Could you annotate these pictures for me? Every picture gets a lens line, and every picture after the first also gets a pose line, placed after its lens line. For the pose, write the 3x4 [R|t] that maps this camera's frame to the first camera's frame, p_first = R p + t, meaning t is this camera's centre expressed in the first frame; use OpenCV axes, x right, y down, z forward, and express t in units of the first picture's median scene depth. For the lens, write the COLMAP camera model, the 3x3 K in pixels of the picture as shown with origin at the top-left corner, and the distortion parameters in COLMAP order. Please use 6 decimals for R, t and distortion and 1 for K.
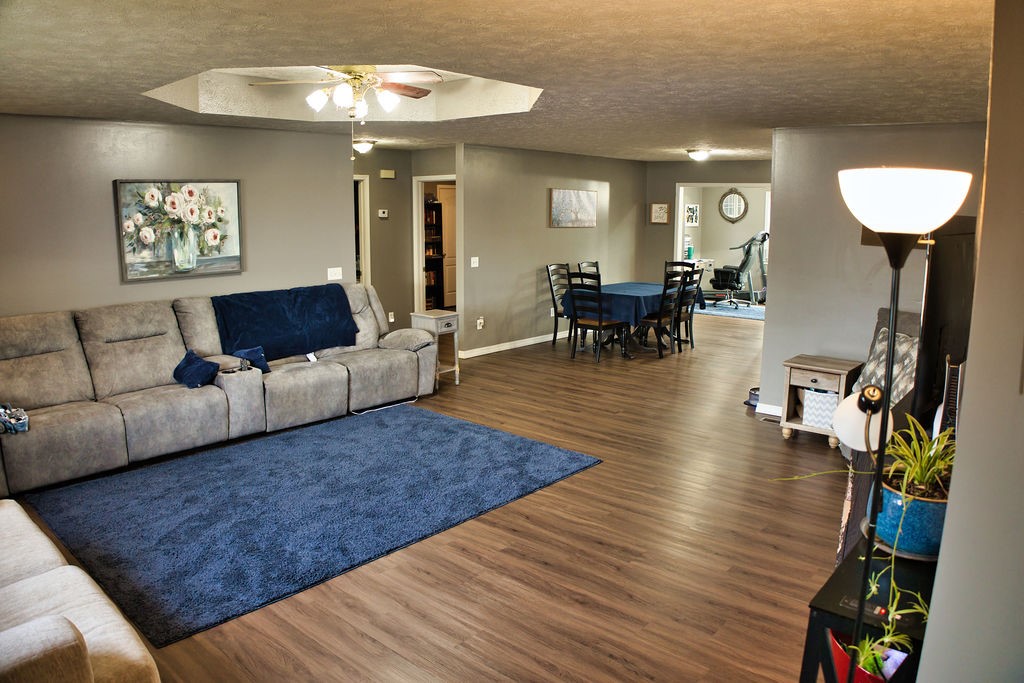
lens RADIAL K [[720.8, 0, 509.7], [0, 720.8, 335.8], [0, 0, 1]] dist [-0.193273, 0.089280]
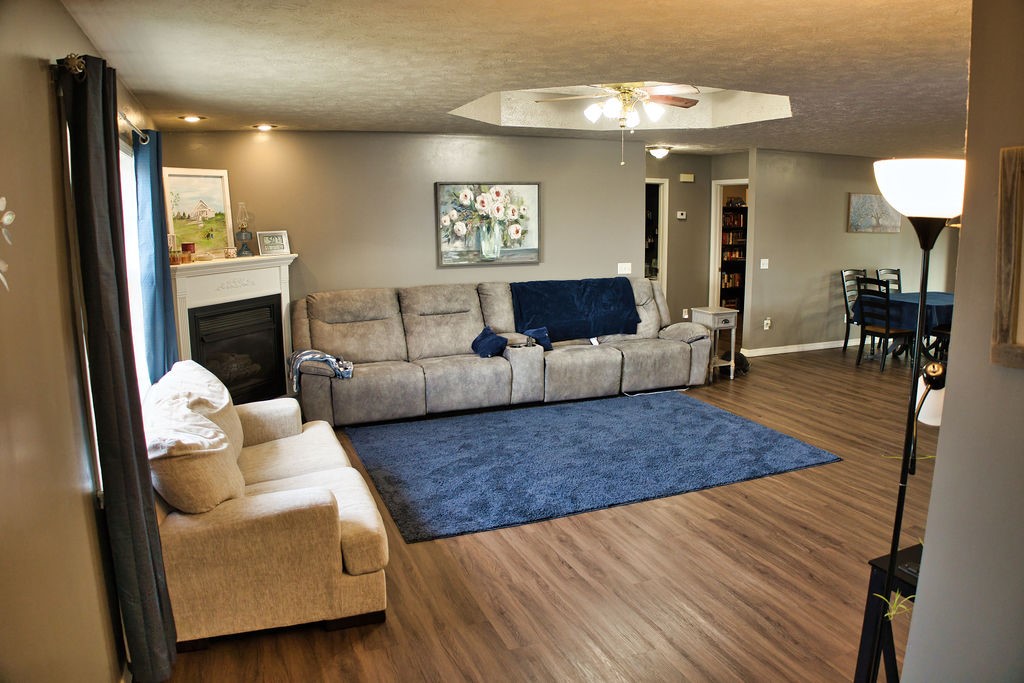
lens RADIAL K [[712.5, 0, 526.4], [0, 712.5, 337.5], [0, 0, 1]] dist [-0.193230, 0.091874]
pose [[0.902229, 0.067521, -0.425939, 0.116962], [-0.067945, 0.997588, 0.014219, 0.017693], [0.425872, 0.016112, 0.904640, -0.066367]]
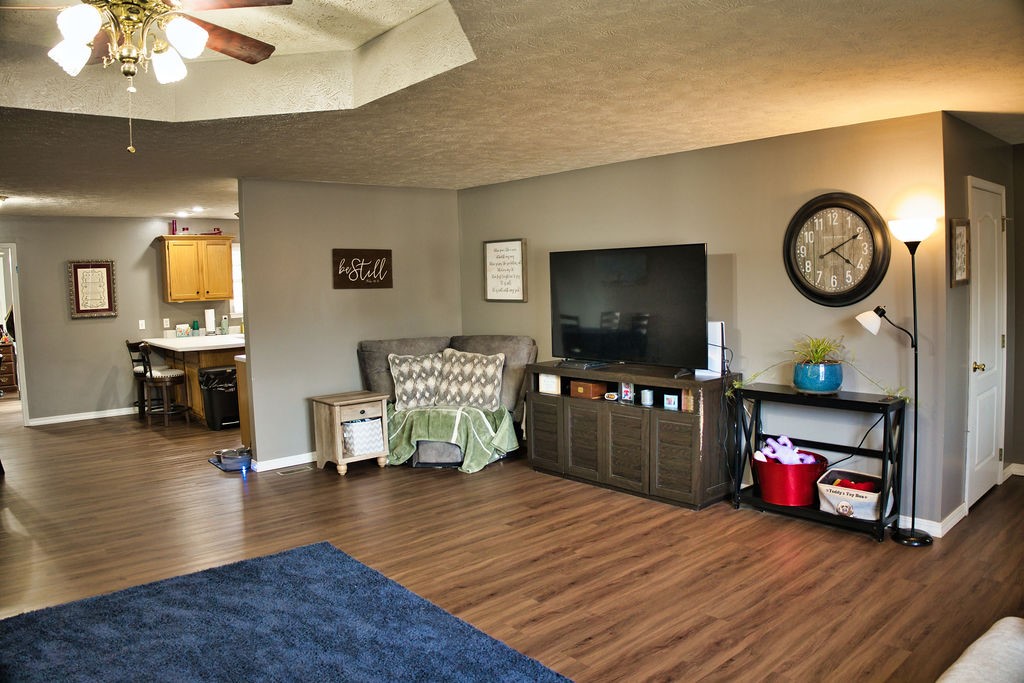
lens RADIAL K [[730.0, 0, 515.1], [0, 730.0, 333.6], [0, 0, 1]] dist [-0.179507, 0.079761]
pose [[0.126768, -0.081583, 0.988572, -0.623658], [0.197856, 0.978665, 0.055394, -0.069025], [-0.971999, 0.188573, 0.140205, 0.569452]]
